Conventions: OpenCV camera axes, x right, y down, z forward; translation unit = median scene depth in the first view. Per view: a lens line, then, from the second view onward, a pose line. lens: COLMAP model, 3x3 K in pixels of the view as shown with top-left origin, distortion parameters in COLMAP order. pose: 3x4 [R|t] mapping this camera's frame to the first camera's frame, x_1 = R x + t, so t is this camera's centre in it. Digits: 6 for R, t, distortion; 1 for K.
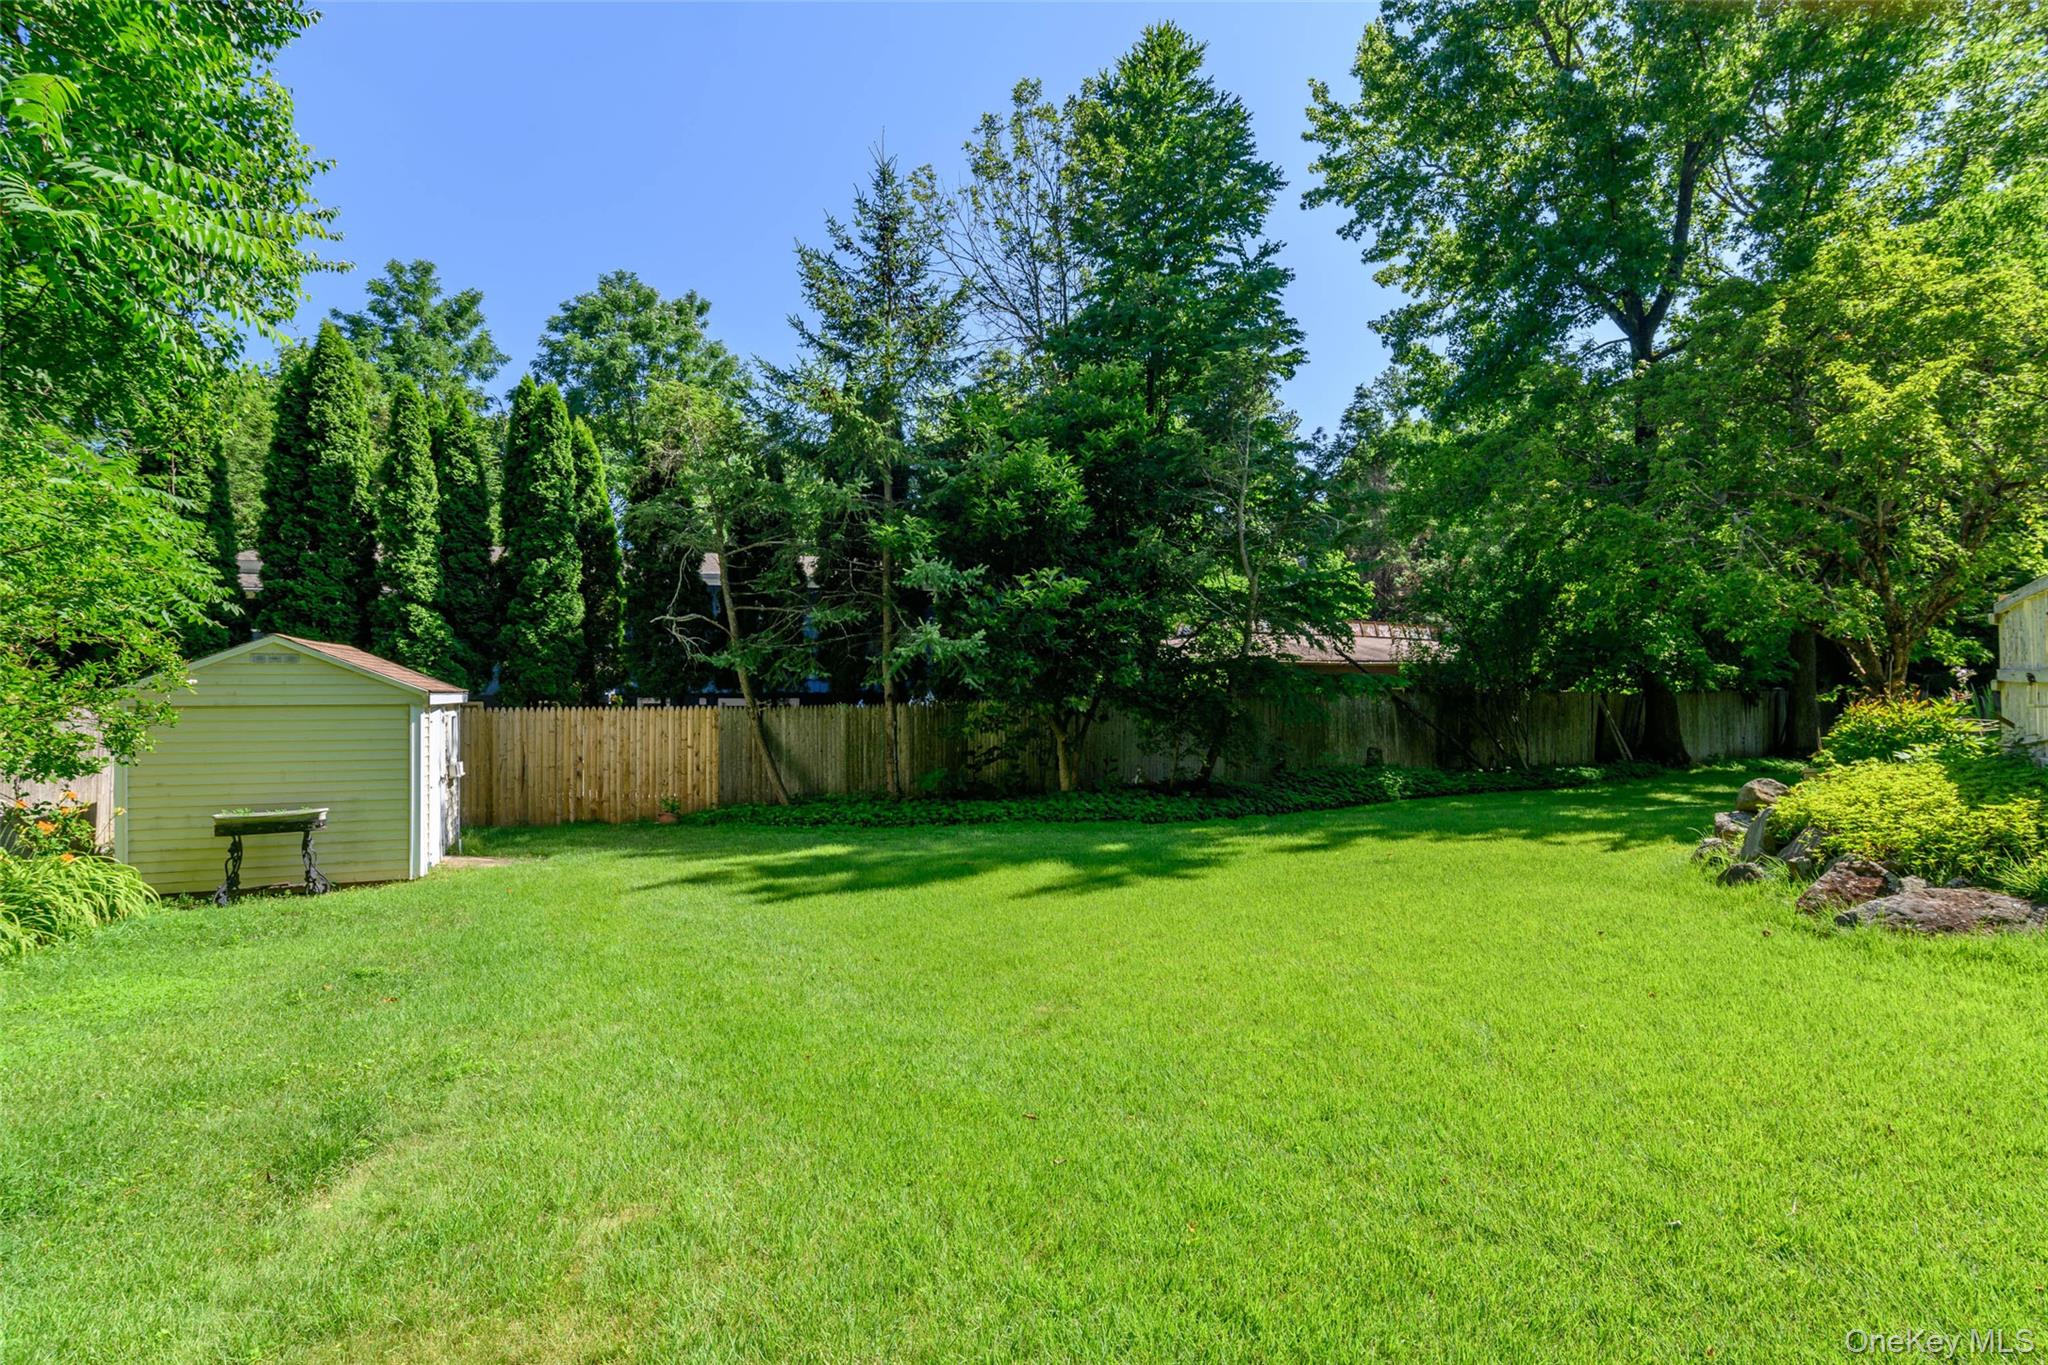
lens RADIAL K [[1036.4, 0, 1020.1], [0, 1036.4, 690.4], [0, 0, 1]] dist [-0.002942, 0.000981]
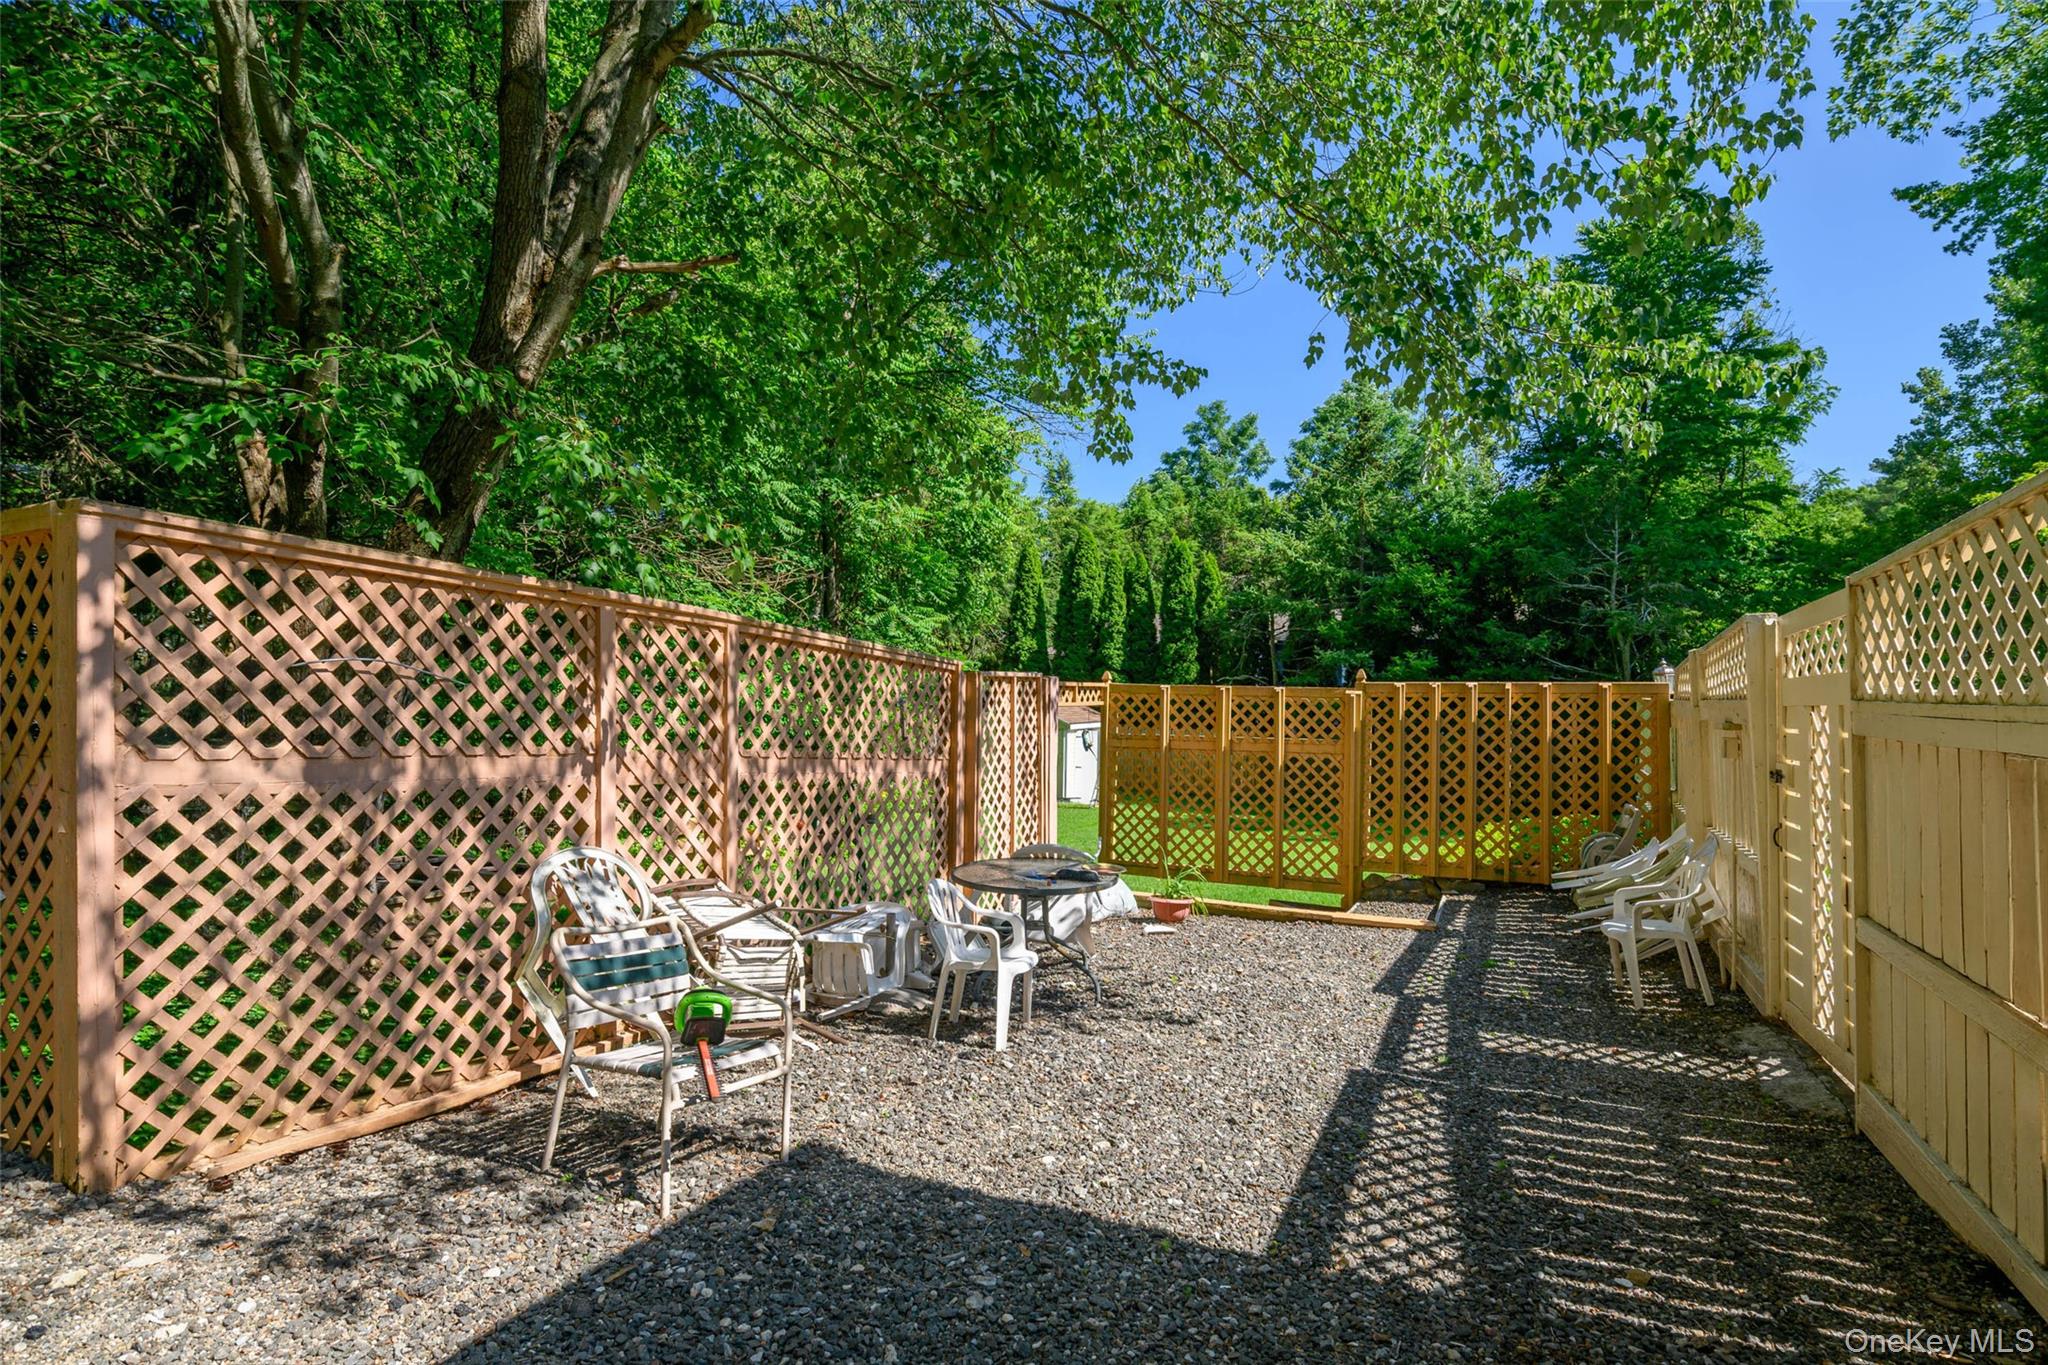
lens RADIAL K [[1036.4, 0, 1025.9], [0, 1036.4, 685.5], [0, 0, 1]] dist [-0.002942, 0.000981]
pose [[0.706138, -0.001551, -0.708072, 0.496742], [-0.012054, 0.999826, -0.014211, -0.021618], [0.707971, 0.018570, 0.705997, -0.346274]]
